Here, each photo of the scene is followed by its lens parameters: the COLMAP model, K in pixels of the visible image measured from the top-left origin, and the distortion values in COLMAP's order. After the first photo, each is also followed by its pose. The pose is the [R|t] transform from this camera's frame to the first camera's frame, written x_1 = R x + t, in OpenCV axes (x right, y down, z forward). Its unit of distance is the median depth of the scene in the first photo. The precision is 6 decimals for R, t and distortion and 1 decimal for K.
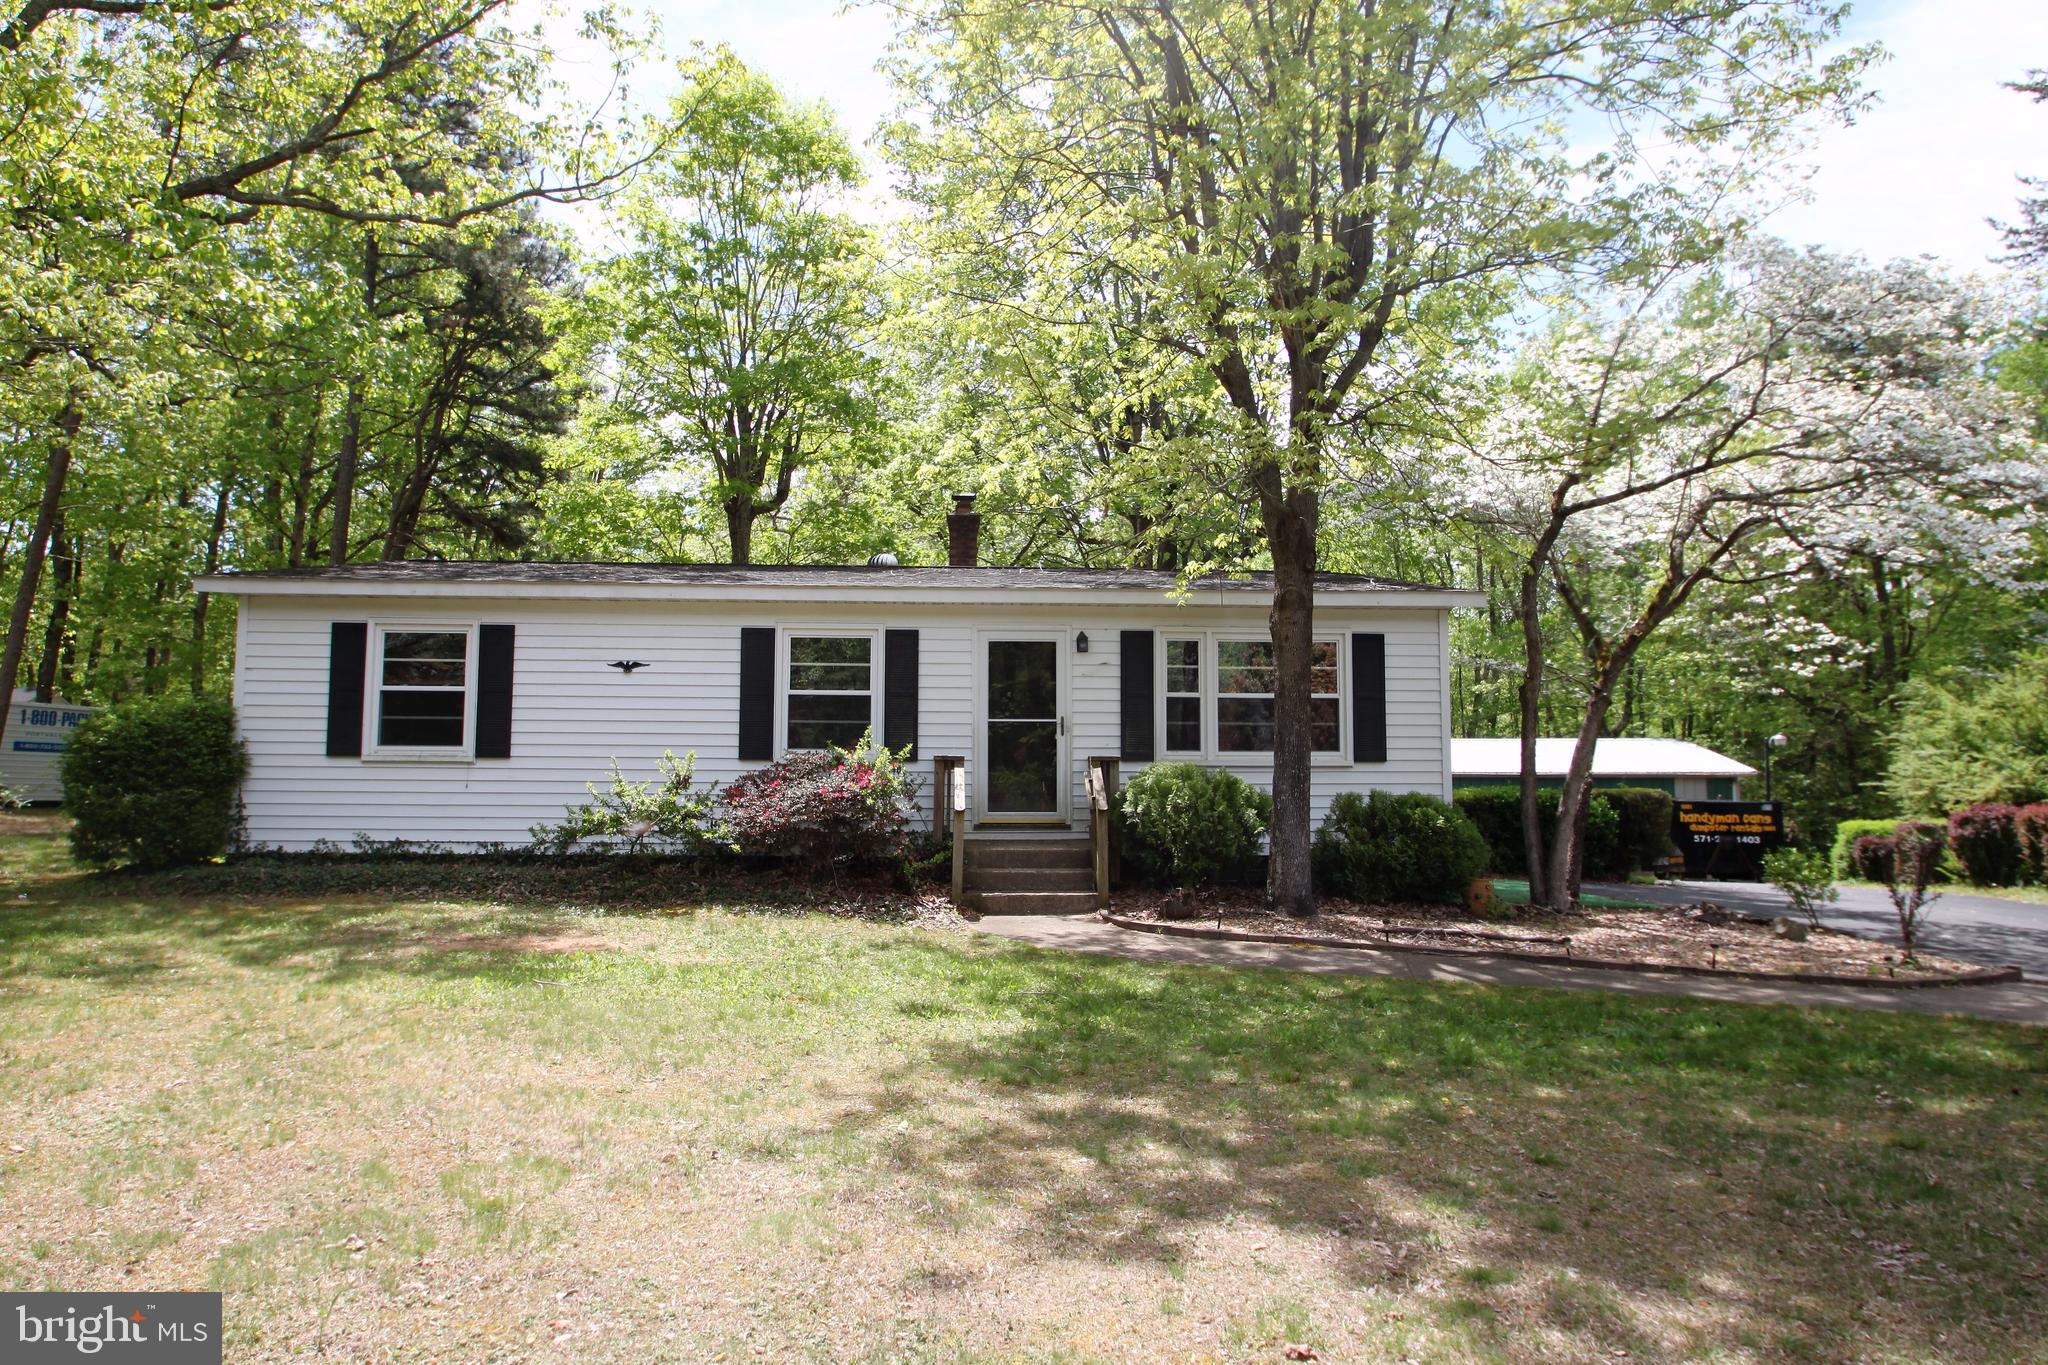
lens RADIAL K [[1207.4, 0, 1032.9], [0, 1207.4, 673.3], [0, 0, 1]] dist [-0.021059, -0.007018]
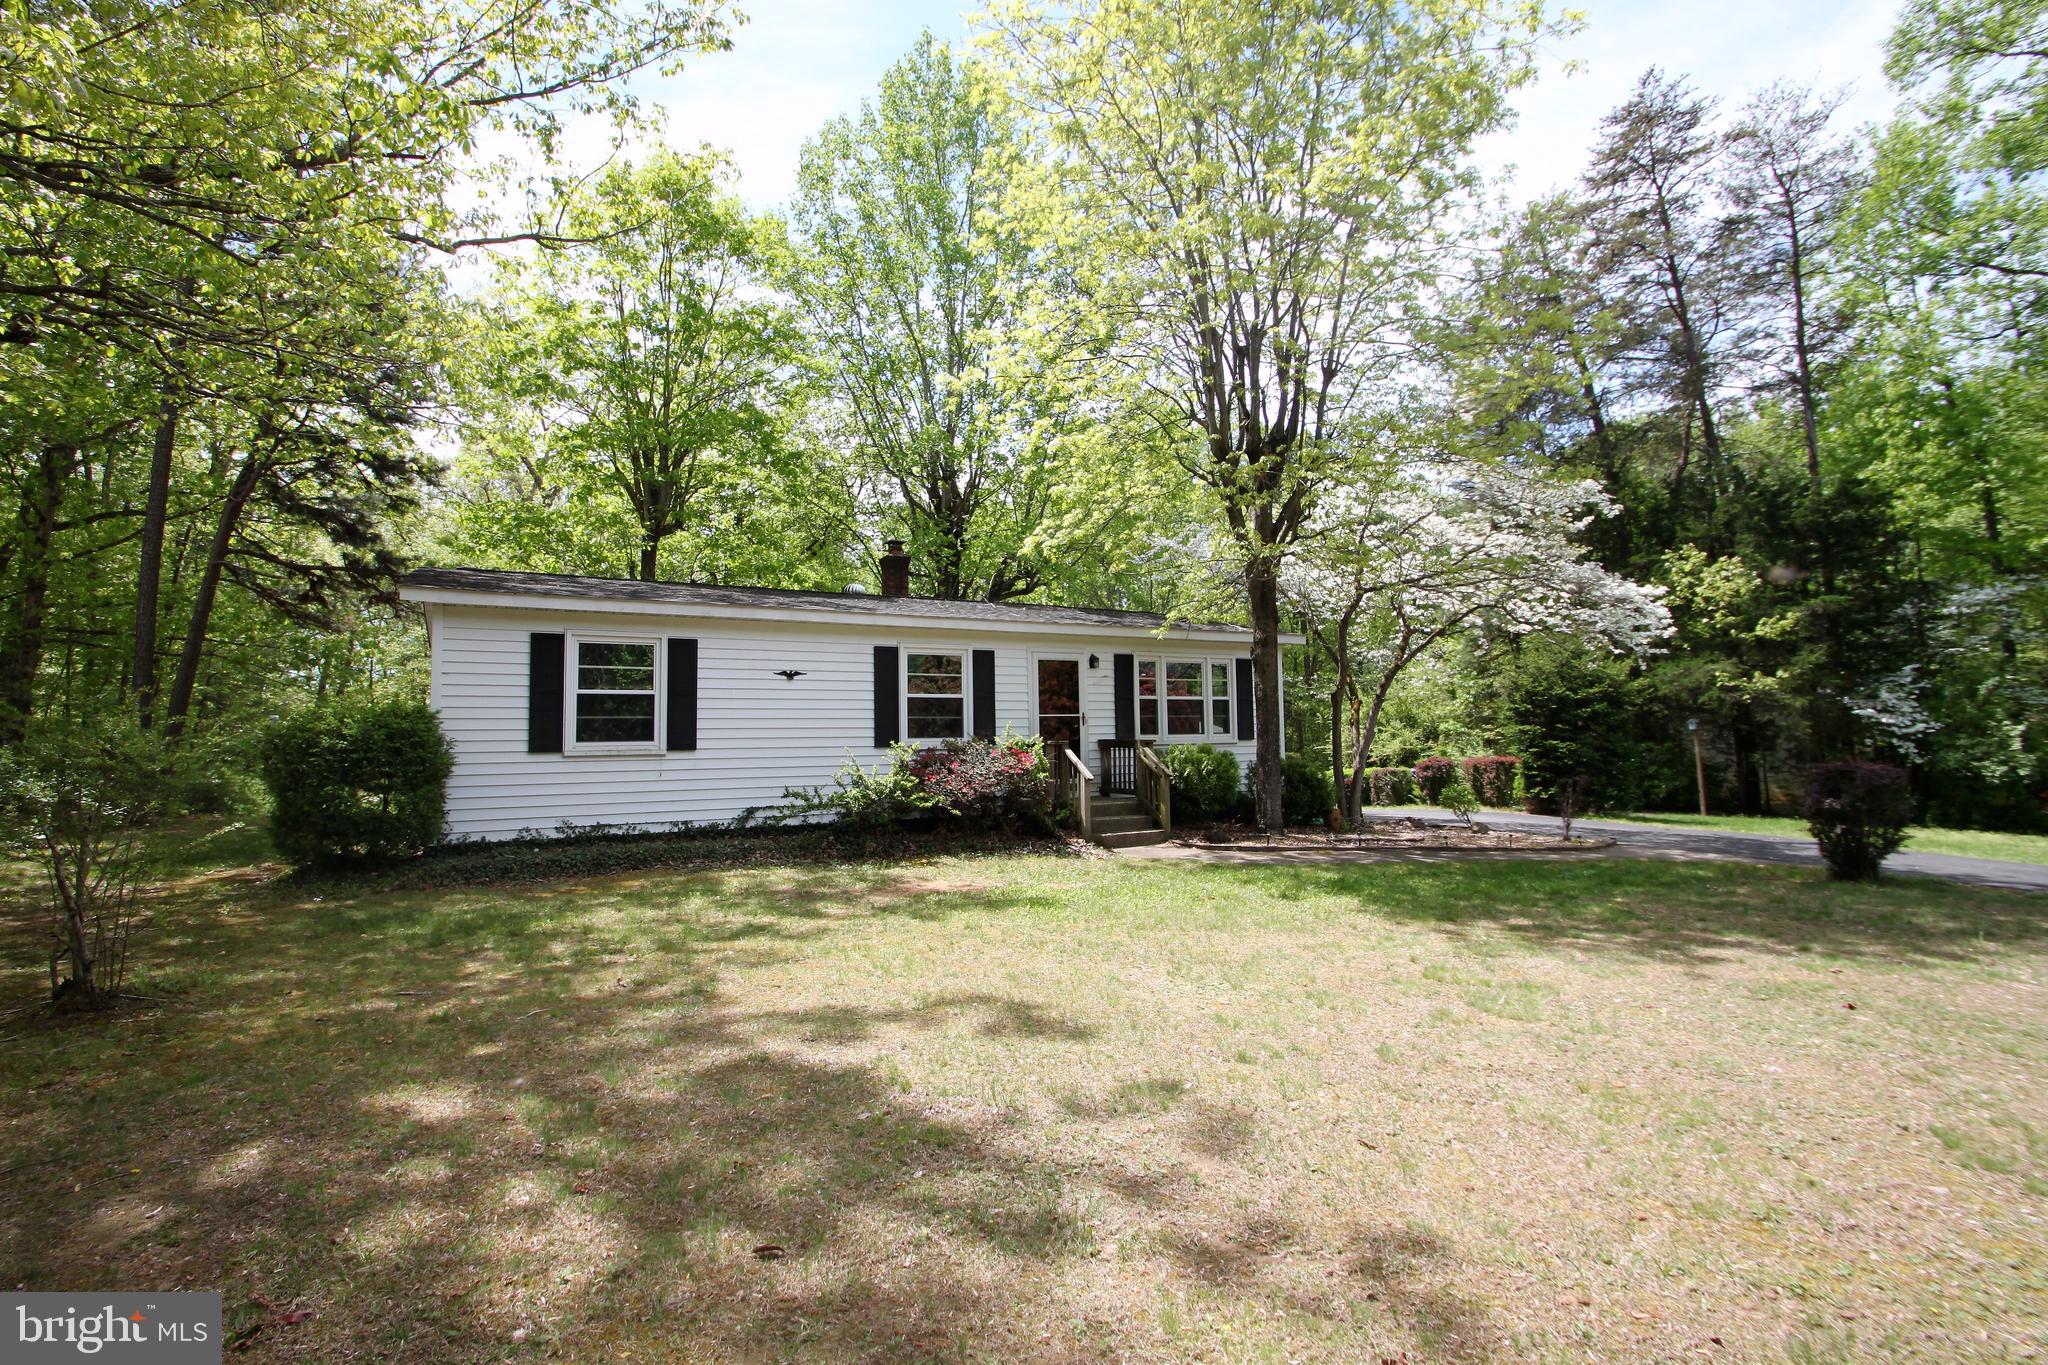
lens RADIAL K [[942.4, 0, 998.9], [0, 942.4, 669.2], [0, 0, 1]] dist [0.001063, -0.002986]
pose [[0.901539, 0.013248, 0.432495, -0.567596], [-0.011705, 0.999912, -0.006231, -0.007970], [-0.432540, 0.000555, 0.901615, 0.020509]]
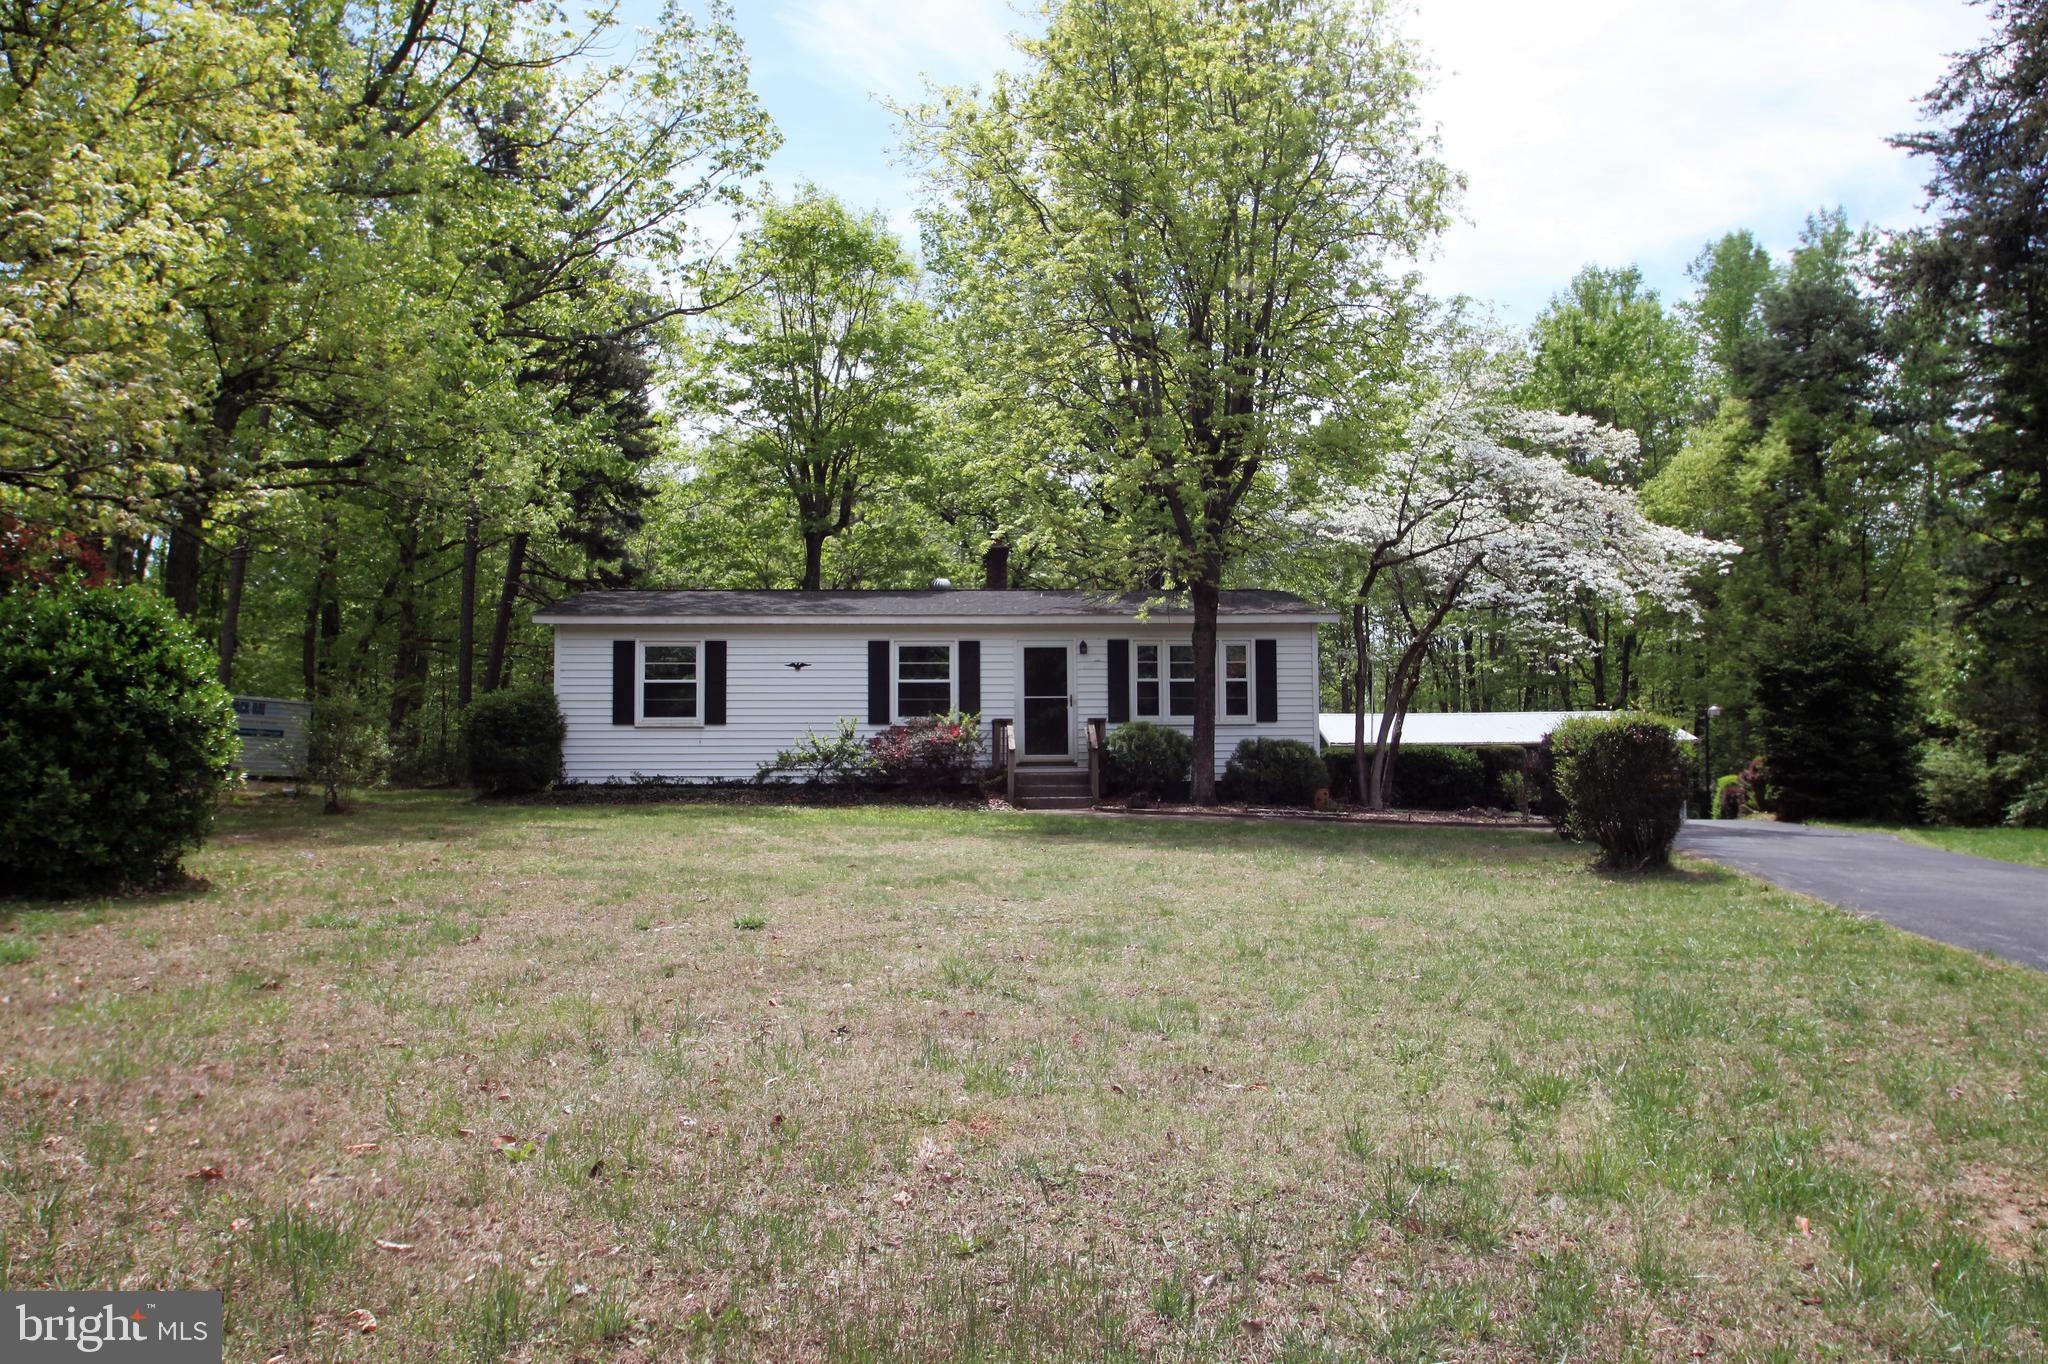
lens RADIAL K [[1386.3, 0, 1010.2], [0, 1386.3, 694.0], [0, 0, 1]] dist [-0.034824, 0.002640]
pose [[0.999784, -0.010268, -0.018070, -0.022825], [0.010860, 0.999396, 0.033025, -0.026305], [0.017720, -0.033214, 0.999291, -0.830152]]
